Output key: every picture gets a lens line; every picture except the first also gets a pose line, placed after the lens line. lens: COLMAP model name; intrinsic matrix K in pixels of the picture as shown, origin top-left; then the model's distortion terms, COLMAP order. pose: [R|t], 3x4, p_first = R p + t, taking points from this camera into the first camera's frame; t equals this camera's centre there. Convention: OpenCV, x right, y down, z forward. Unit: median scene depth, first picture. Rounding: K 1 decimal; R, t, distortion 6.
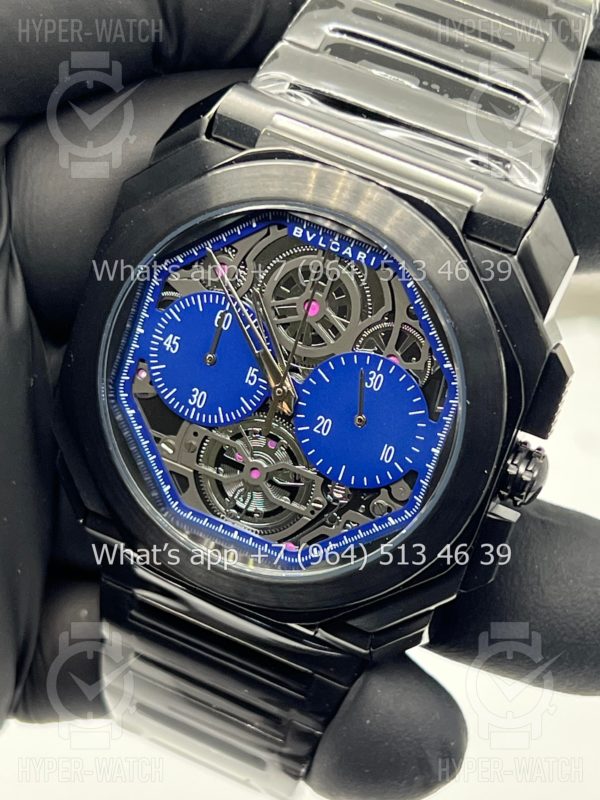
lens RADIAL K [[1857.5, 0, 297.2], [0, 1857.5, 401.5], [0, 0, 1]] dist [0.255636, 0.000000]
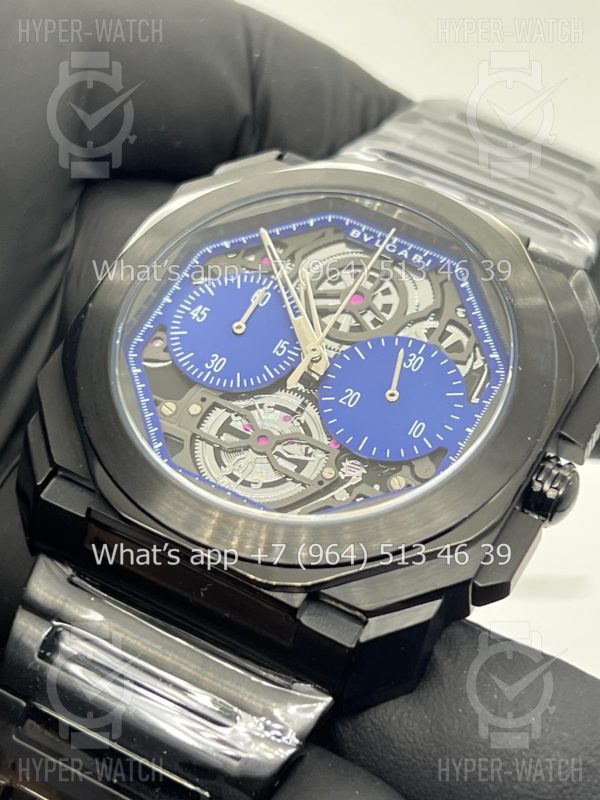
lens RADIAL K [[1857.5, 0, 300.8], [0, 1857.5, 401.1], [0, 0, 1]] dist [0.255636, 0.000000]
pose [[0.956756, 0.270360, 0.107349, -0.108665], [-0.131090, 0.730164, -0.670578, 0.637294], [-0.259680, 0.627507, 0.734031, 0.318929]]
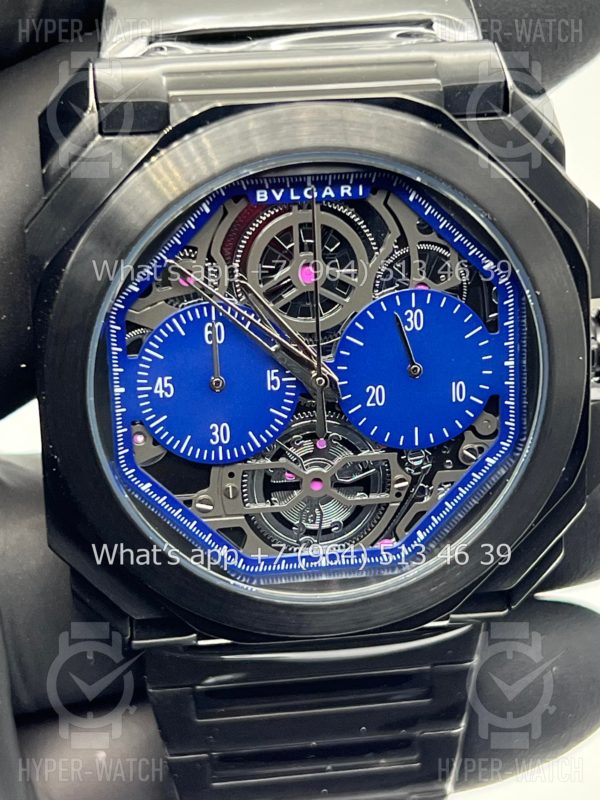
lens RADIAL K [[1857.5, 0, 308.1], [0, 1857.5, 388.2], [0, 0, 1]] dist [0.255636, 0.000000]
pose [[0.848582, -0.435356, 0.300622, -0.260094], [0.424181, 0.899446, 0.105204, -0.090272], [-0.316195, 0.038244, 0.947923, 0.212349]]
